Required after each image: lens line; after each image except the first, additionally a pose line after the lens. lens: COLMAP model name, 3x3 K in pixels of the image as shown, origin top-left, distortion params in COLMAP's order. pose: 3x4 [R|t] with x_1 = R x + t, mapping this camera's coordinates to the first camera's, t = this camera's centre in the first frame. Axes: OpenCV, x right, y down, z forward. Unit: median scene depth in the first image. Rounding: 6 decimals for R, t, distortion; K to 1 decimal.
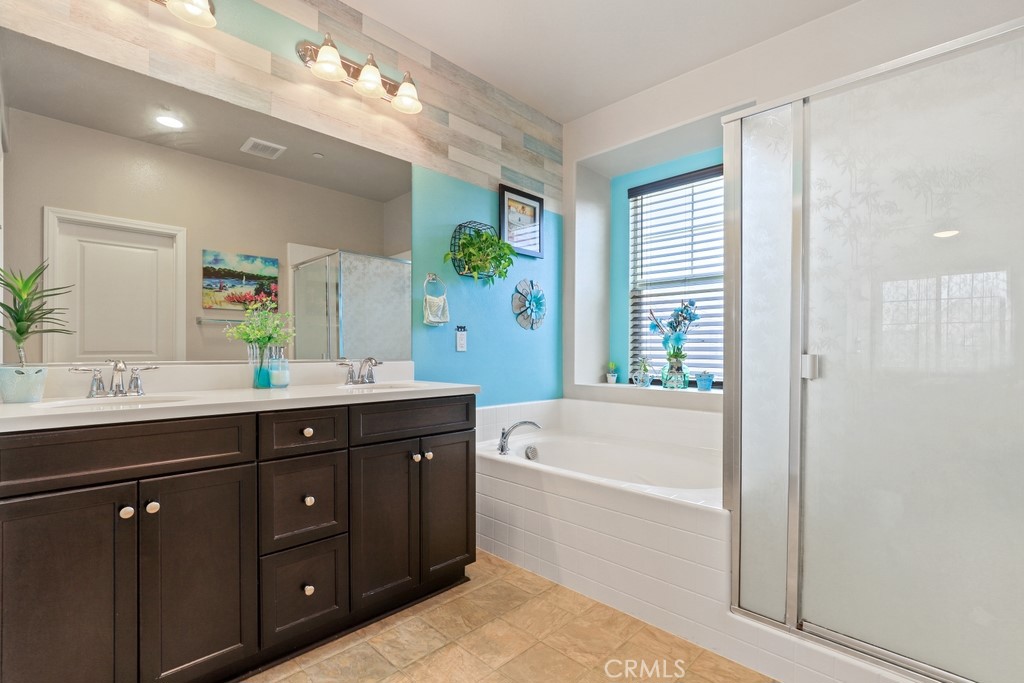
lens RADIAL K [[476.7, 0, 515.0], [0, 476.7, 351.2], [0, 0, 1]] dist [-0.024301, 0.000397]
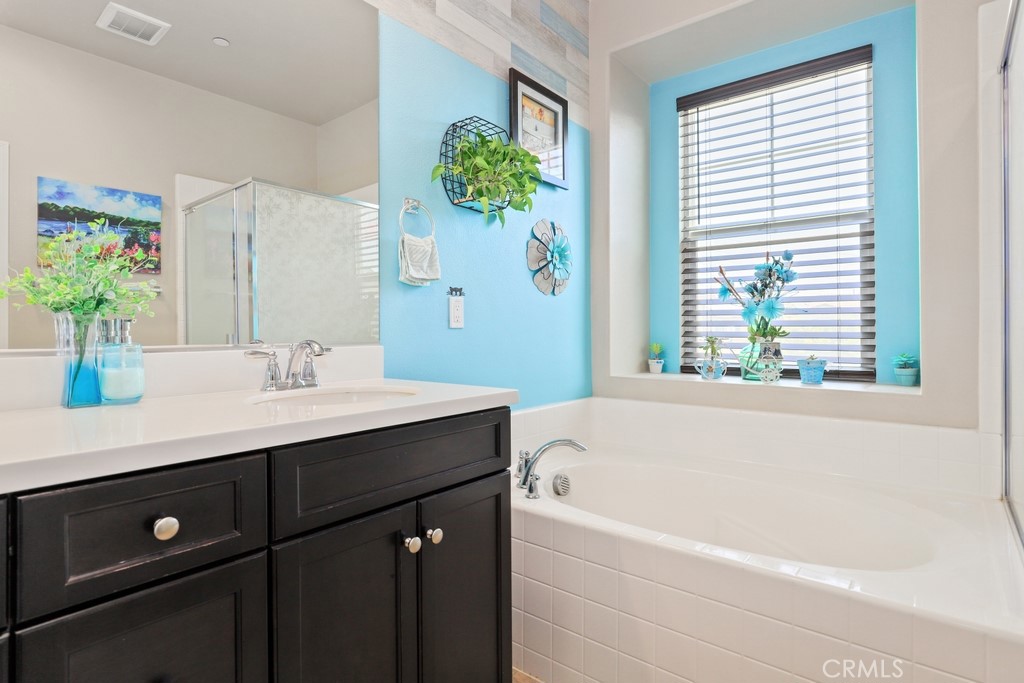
lens RADIAL K [[539.3, 0, 510.5], [0, 539.3, 321.4], [0, 0, 1]] dist [-0.018473, 0.000319]
pose [[0.995911, -0.004512, 0.090226, -0.092412], [0.005876, 0.999872, -0.014852, 0.001797], [-0.090148, 0.015321, 0.995811, 0.259535]]
